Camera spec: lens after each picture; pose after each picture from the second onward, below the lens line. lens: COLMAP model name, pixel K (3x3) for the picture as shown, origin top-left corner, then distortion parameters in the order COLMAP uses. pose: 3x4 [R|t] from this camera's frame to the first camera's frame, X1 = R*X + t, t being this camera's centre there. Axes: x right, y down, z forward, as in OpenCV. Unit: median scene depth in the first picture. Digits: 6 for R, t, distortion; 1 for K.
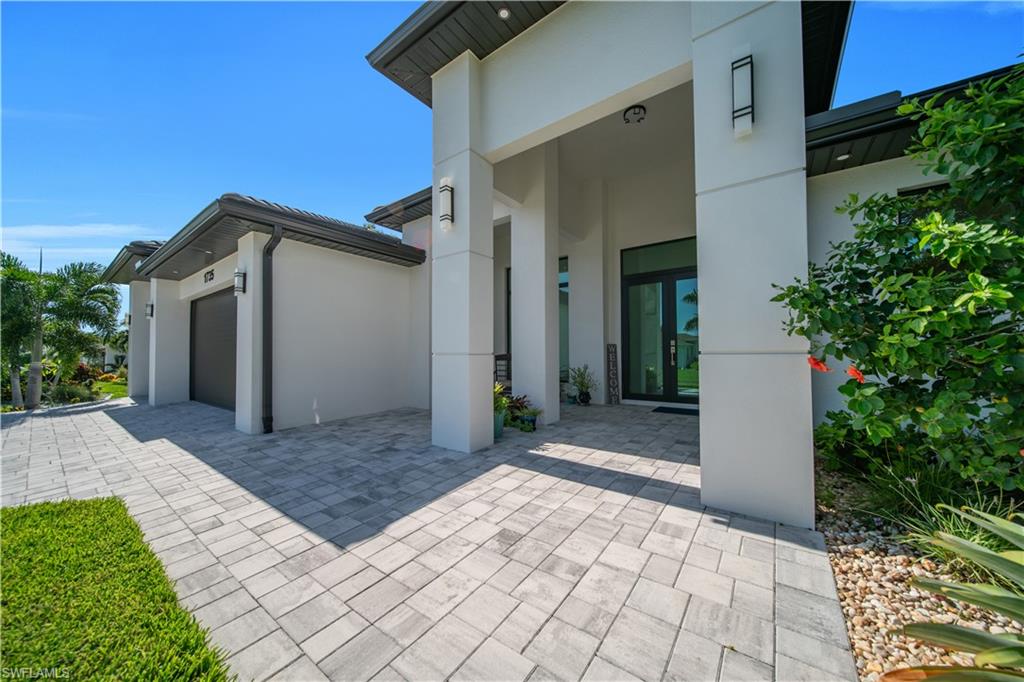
lens RADIAL K [[355.0, 0, 512.0], [0, 355.0, 341.0], [0, 0, 1]] dist [0.000046, 0.000069]
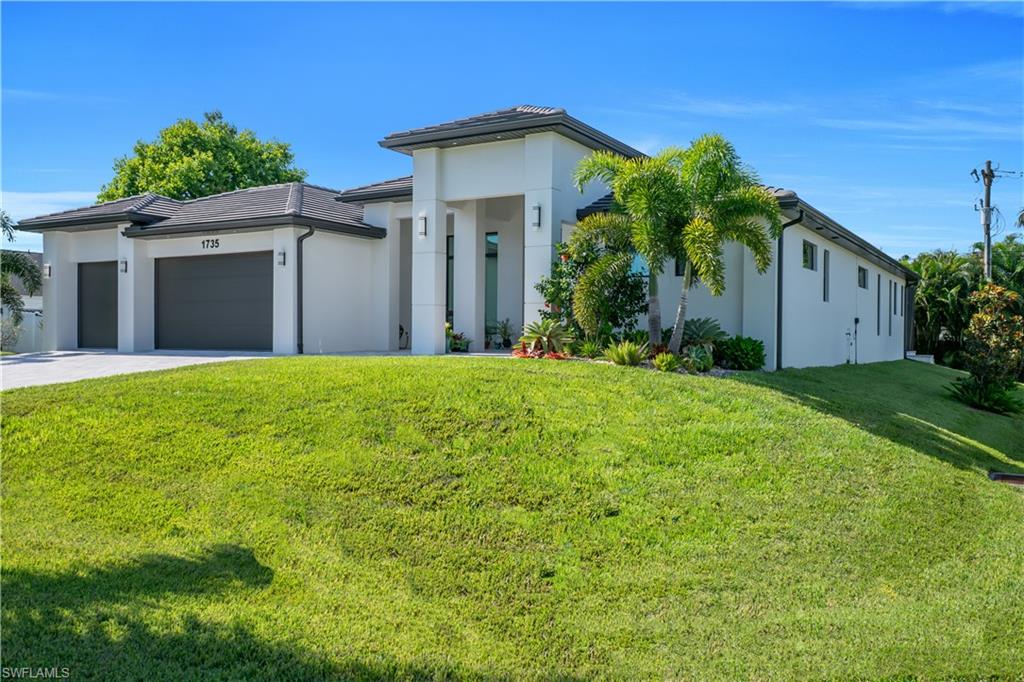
lens RADIAL K [[830.0, 0, 509.2], [0, 830.0, 347.0], [0, 0, 1]] dist [0.078708, 0.011819]
pose [[0.994815, 0.010045, 0.101200, -0.134445], [-0.014942, 0.998748, 0.047746, 0.032478], [-0.100594, -0.049011, 0.993720, -2.797535]]
